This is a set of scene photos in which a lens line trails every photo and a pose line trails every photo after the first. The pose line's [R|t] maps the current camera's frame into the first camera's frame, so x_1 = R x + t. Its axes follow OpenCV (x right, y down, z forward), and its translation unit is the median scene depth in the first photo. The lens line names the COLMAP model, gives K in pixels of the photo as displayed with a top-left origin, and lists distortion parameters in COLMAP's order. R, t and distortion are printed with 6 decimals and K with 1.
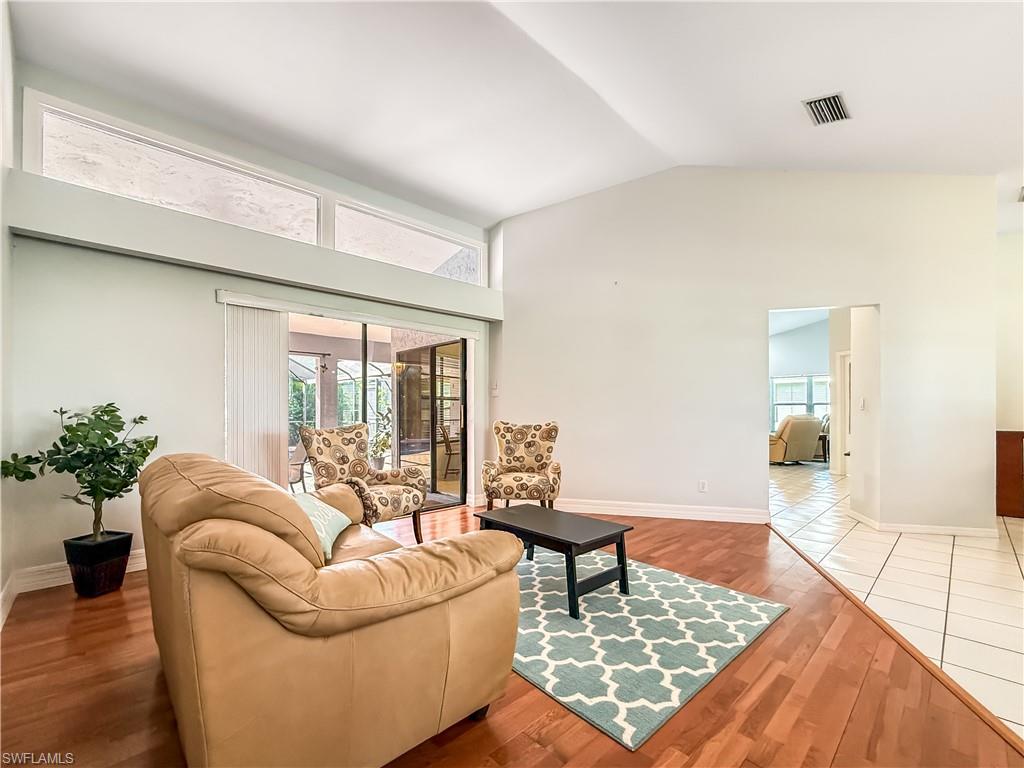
lens RADIAL K [[432.1, 0, 511.8], [0, 432.1, 407.9], [0, 0, 1]] dist [-0.002249, -0.000127]
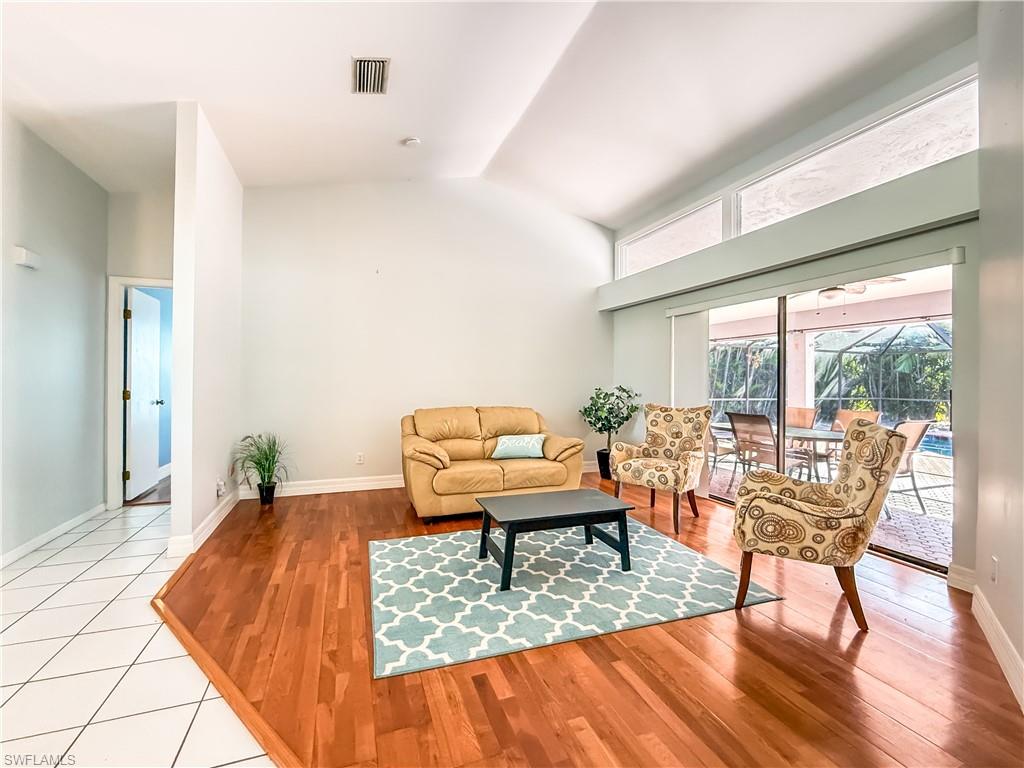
lens RADIAL K [[421.8, 0, 514.7], [0, 421.8, 380.8], [0, 0, 1]] dist [-0.005212, 0.000157]
pose [[-0.360222, -0.003017, -0.932862, 0.855588], [-0.007440, 0.999972, -0.000361, -0.022106], [0.932837, 0.006811, -0.360234, 1.034385]]
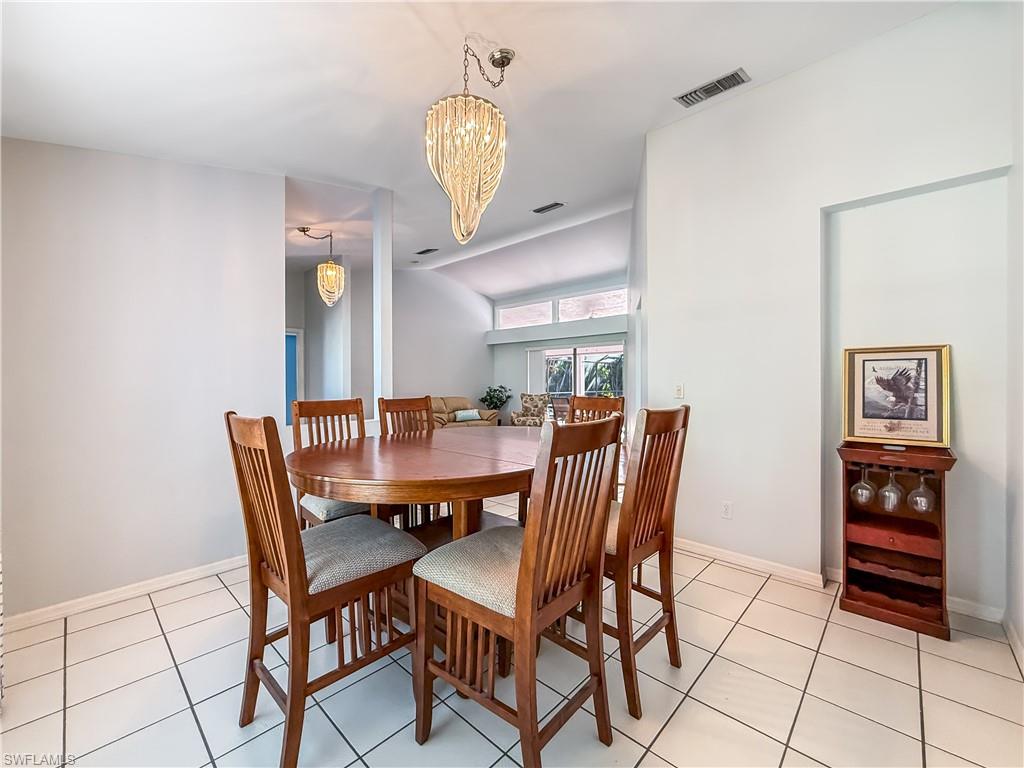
lens RADIAL K [[414.4, 0, 503.6], [0, 414.4, 387.9], [0, 0, 1]] dist [-0.010105, -0.000319]
pose [[0.065175, 0.015410, -0.997755, 2.198602], [0.005018, 0.999863, 0.015771, -0.035014], [0.997861, -0.006035, 0.065089, 0.659483]]
